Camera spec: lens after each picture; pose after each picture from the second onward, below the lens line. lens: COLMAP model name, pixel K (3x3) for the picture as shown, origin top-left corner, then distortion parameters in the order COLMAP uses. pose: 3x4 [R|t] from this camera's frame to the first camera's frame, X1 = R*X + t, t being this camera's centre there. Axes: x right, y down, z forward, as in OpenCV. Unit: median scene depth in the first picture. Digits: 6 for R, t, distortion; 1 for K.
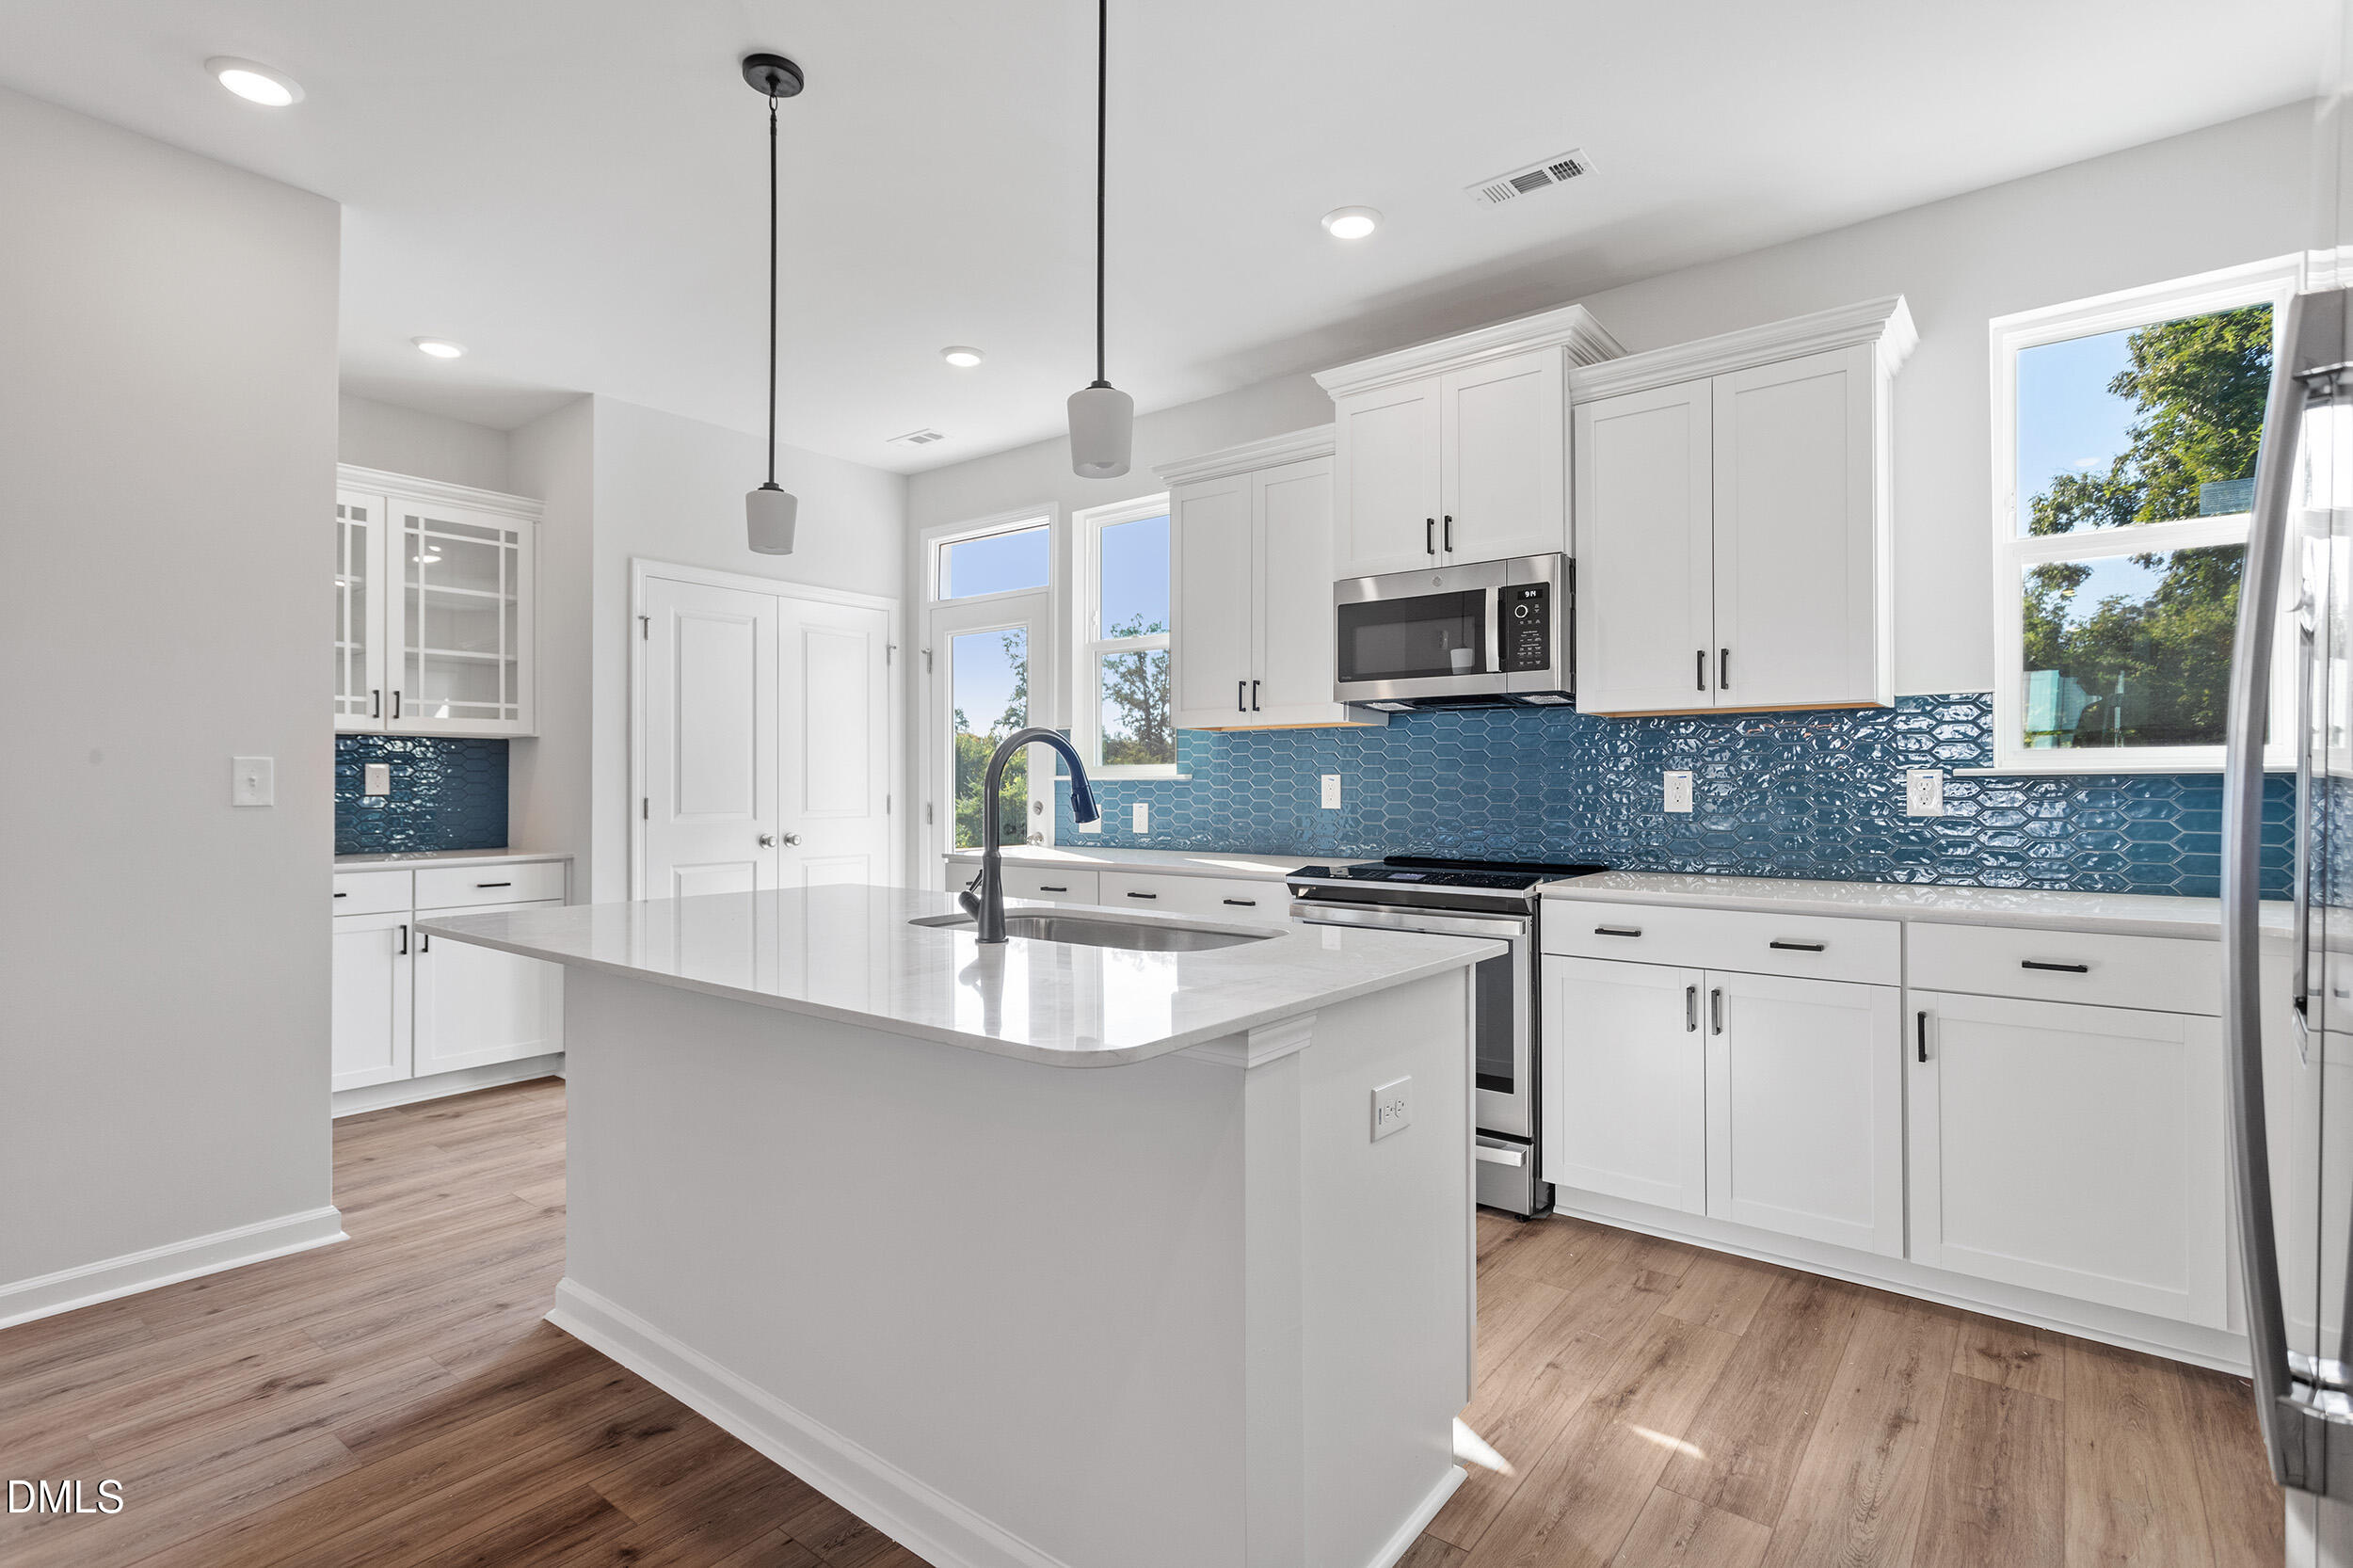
lens RADIAL K [[1100.3, 0, 1232.9], [0, 1100.3, 786.1], [0, 0, 1]] dist [-0.000157, -0.033684]
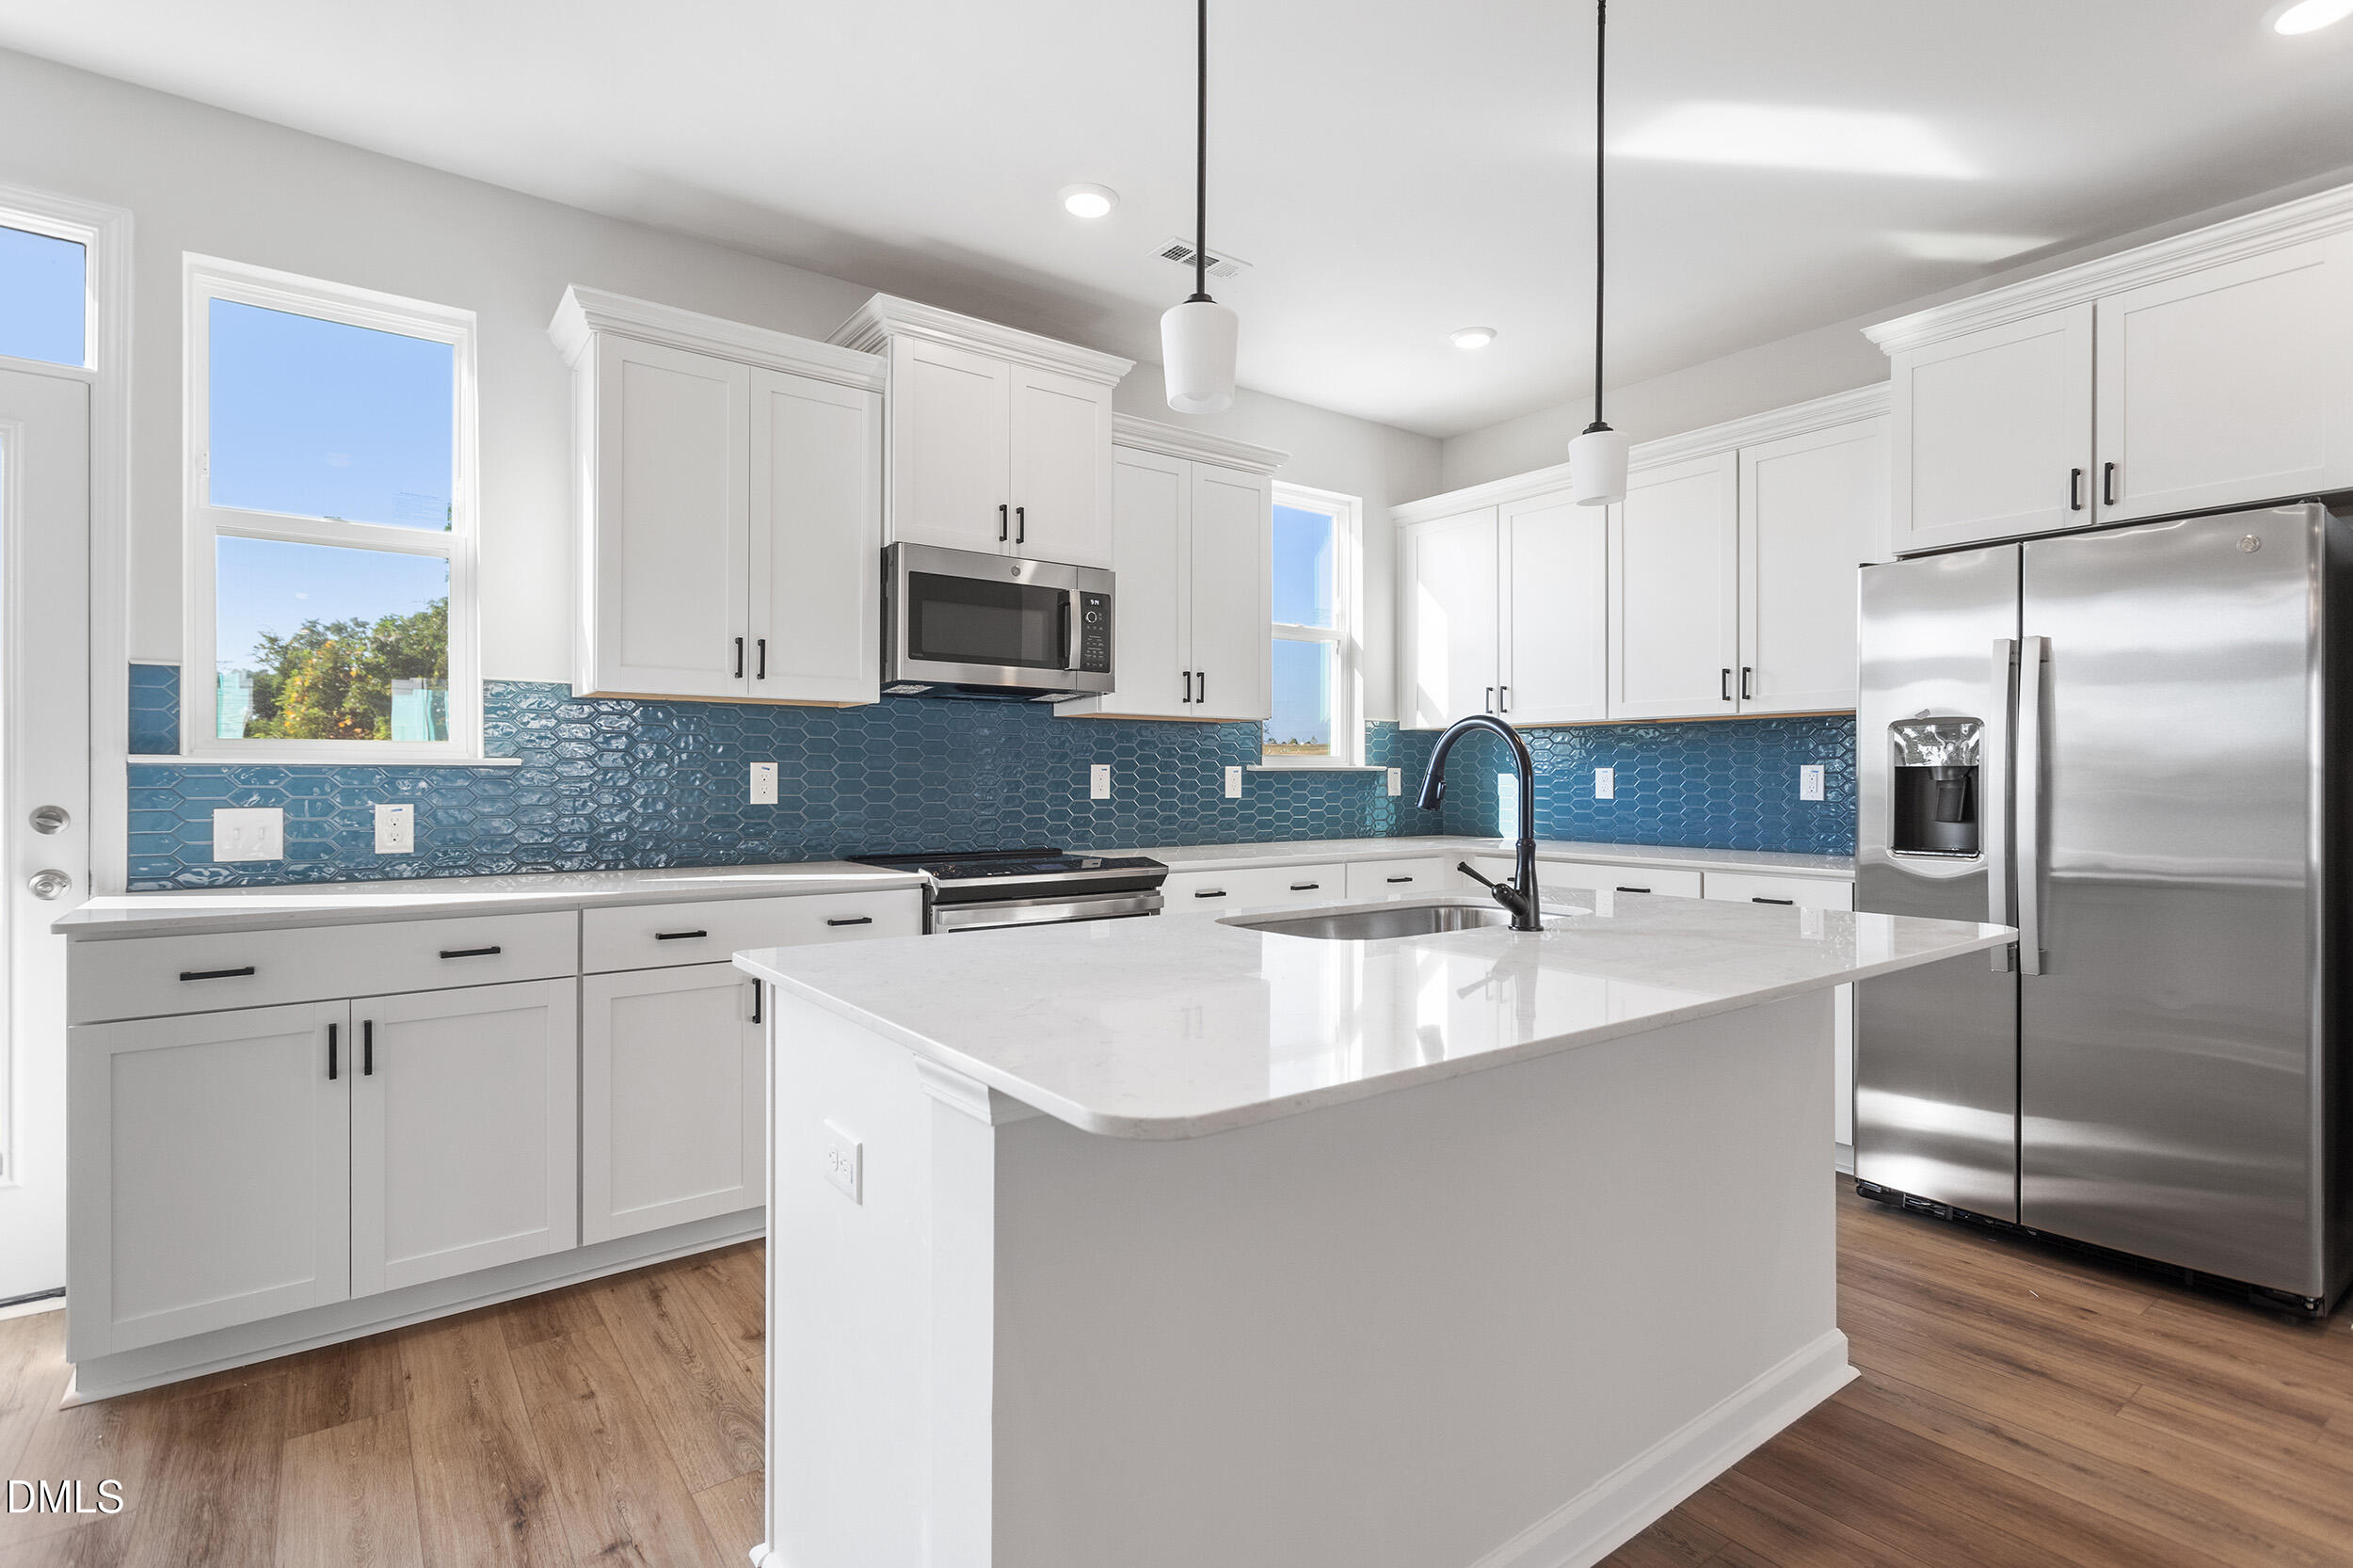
lens RADIAL K [[1154.8, 0, 1121.0], [0, 1154.8, 763.3], [0, 0, 1]] dist [0.003518, 0.001150]
pose [[0.320476, 0.011860, 0.947183, -0.761829], [-0.003110, 0.999929, -0.011468, -0.000911], [-0.947252, 0.000729, 0.320490, 0.570371]]
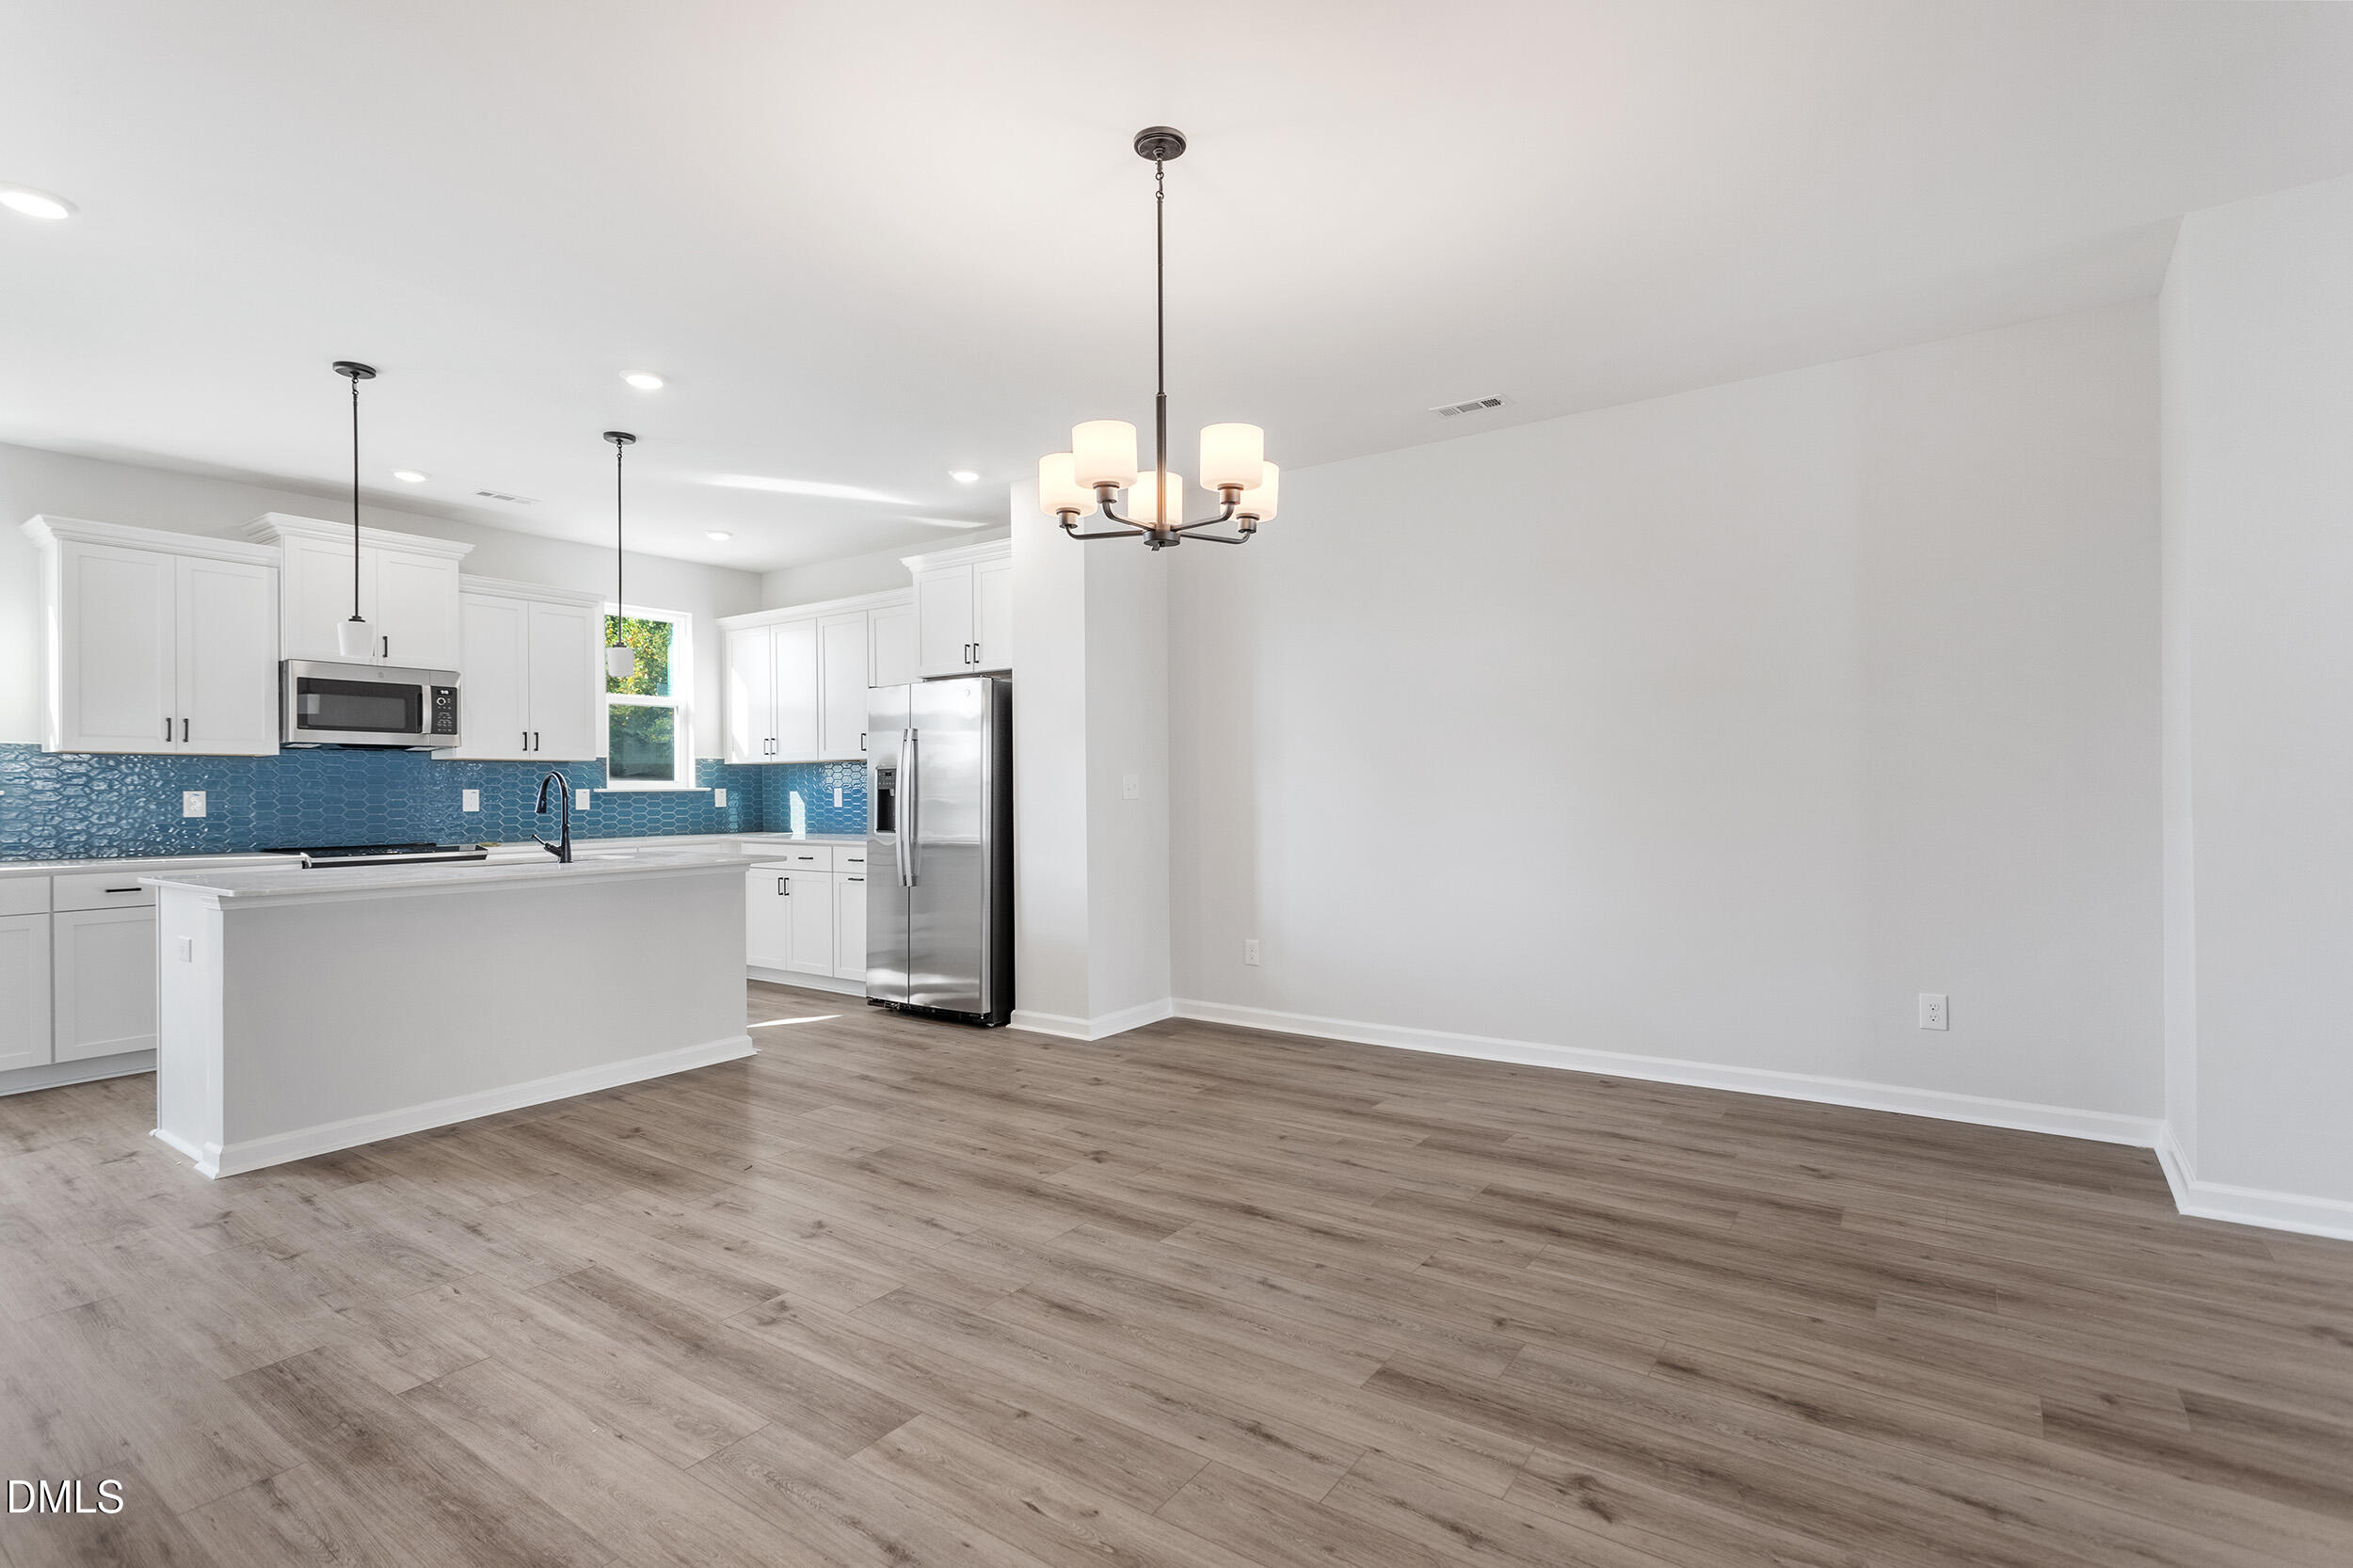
lens RADIAL K [[1149.9, 0, 1176.5], [0, 1149.9, 784.0], [0, 0, 1]] dist [0.002913, 0.000035]
pose [[-0.016356, 0.005255, 0.999852, -1.543277], [0.005720, 0.999970, -0.005162, -0.006069], [-0.999850, 0.005635, -0.016385, -0.160753]]
